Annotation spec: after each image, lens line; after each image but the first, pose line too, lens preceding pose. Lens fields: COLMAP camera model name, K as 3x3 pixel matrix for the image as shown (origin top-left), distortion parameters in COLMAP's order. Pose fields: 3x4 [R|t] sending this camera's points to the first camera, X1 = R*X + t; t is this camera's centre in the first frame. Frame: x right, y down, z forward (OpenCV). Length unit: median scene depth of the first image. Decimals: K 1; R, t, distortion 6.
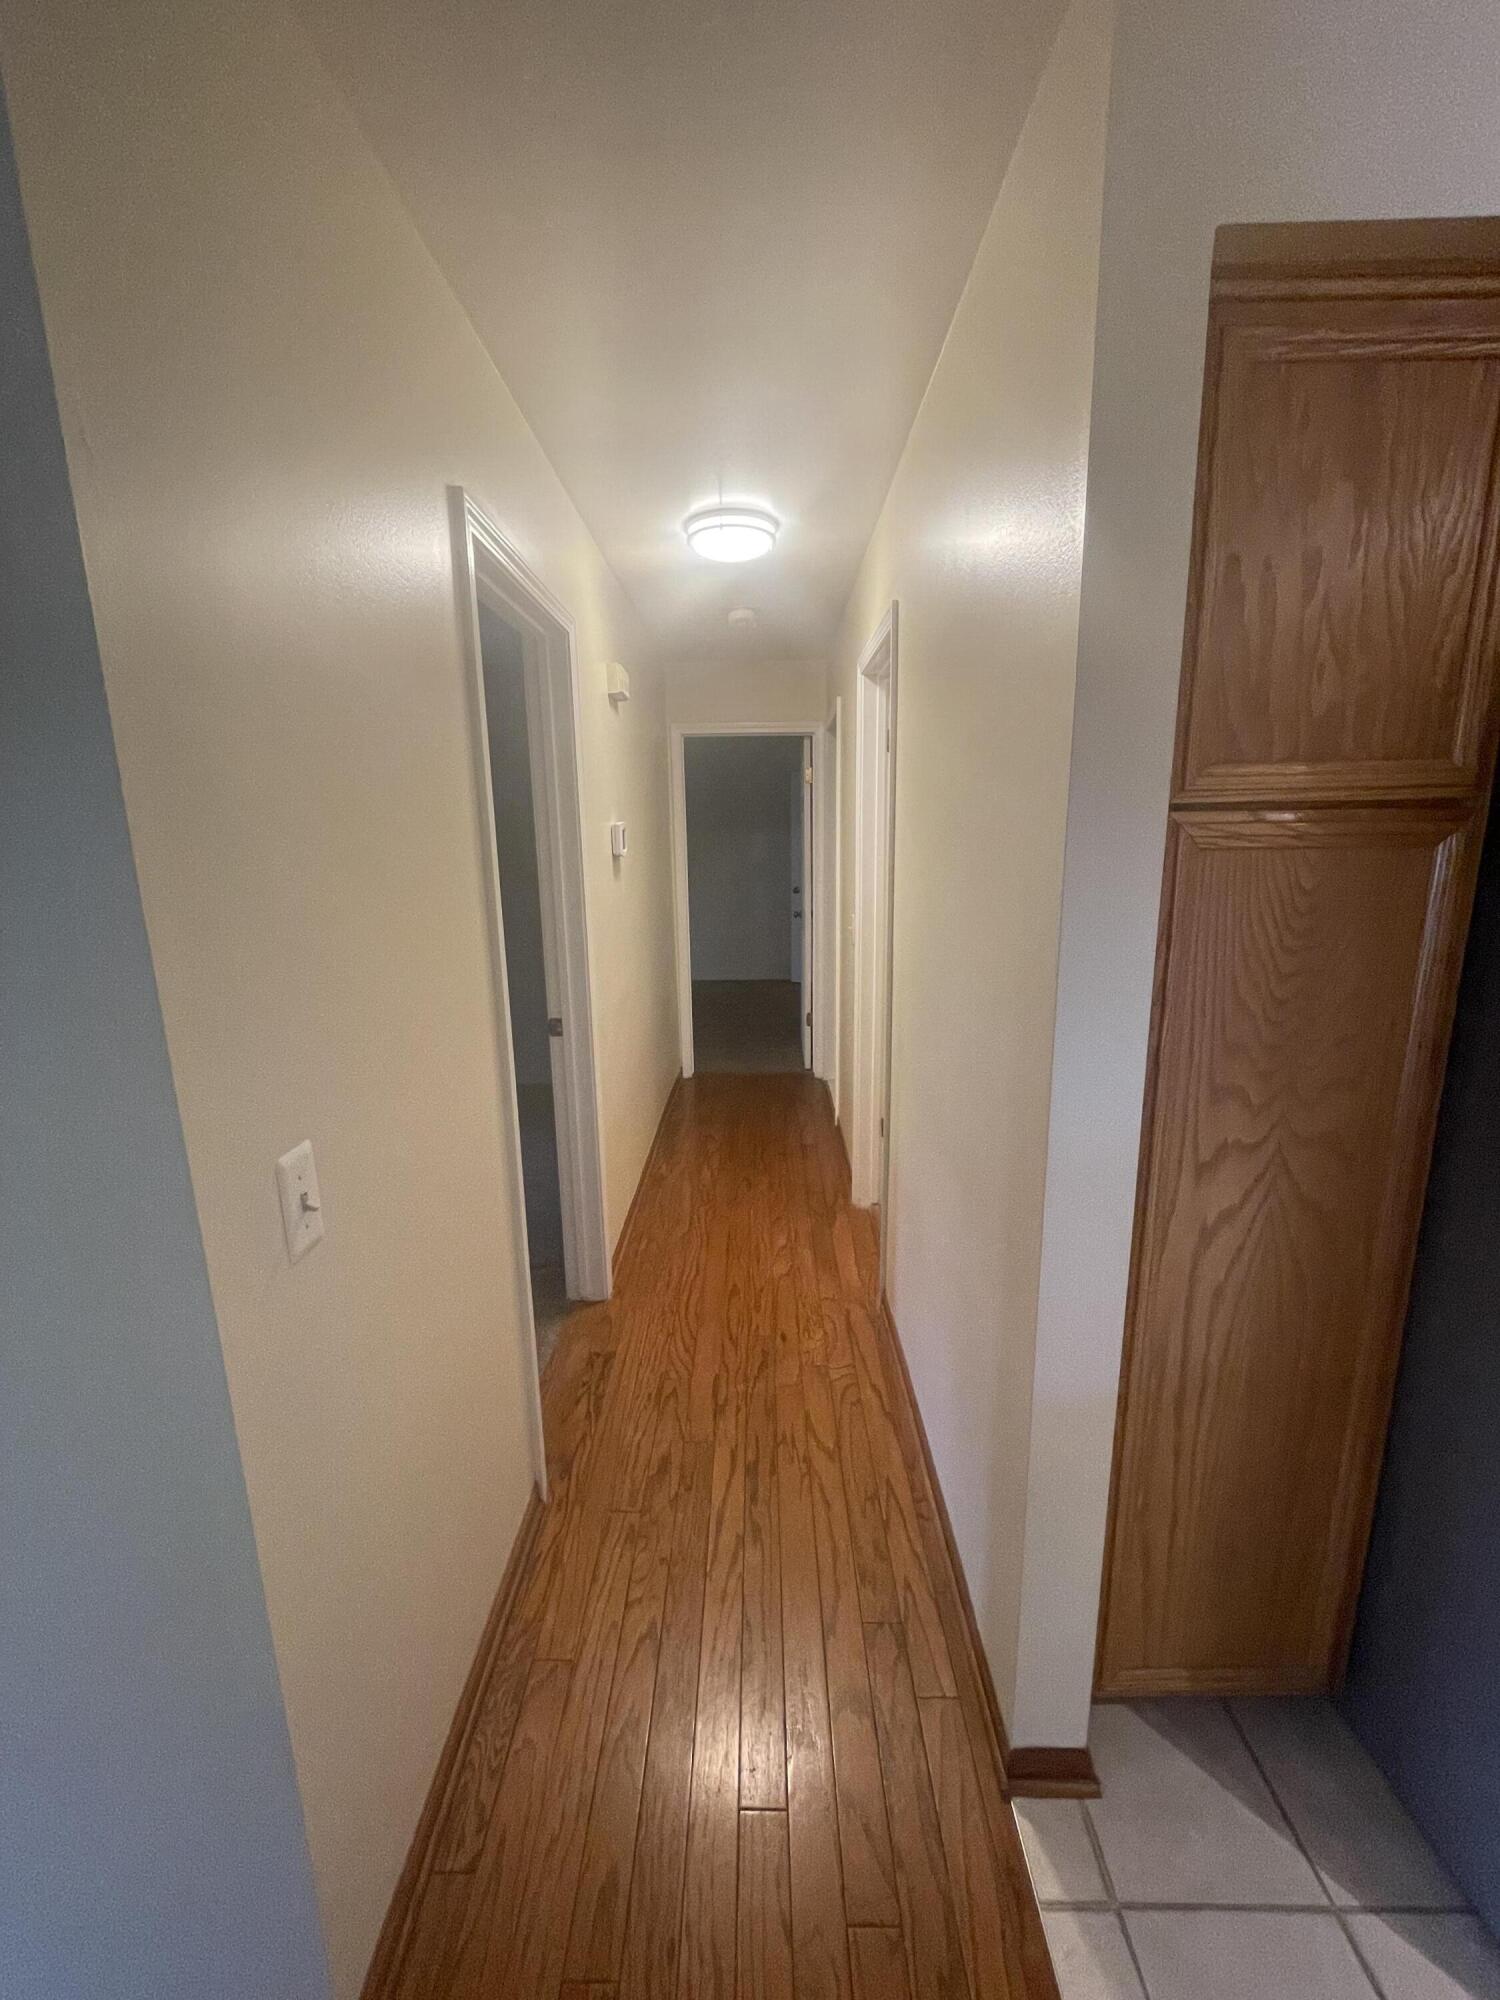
lens RADIAL K [[806.1, 0, 743.6], [0, 806.1, 1005.3], [0, 0, 1]] dist [-0.003095, 0.000251]
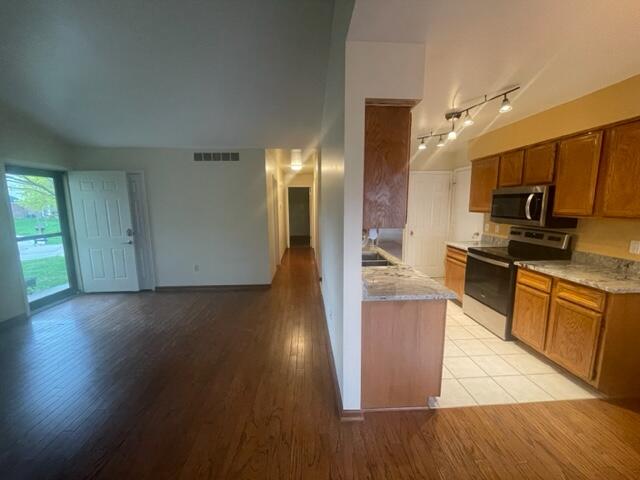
lens RADIAL K [[258.0, 0, 320.0], [0, 258.0, 239.7], [0, 0, 1]] dist [-0.003095, 0.000251]
pose [[0.997594, 0.007946, 0.068873, 0.037647], [-0.002894, 0.997317, -0.073153, 0.283816], [-0.069270, 0.072778, 0.994940, -1.327262]]
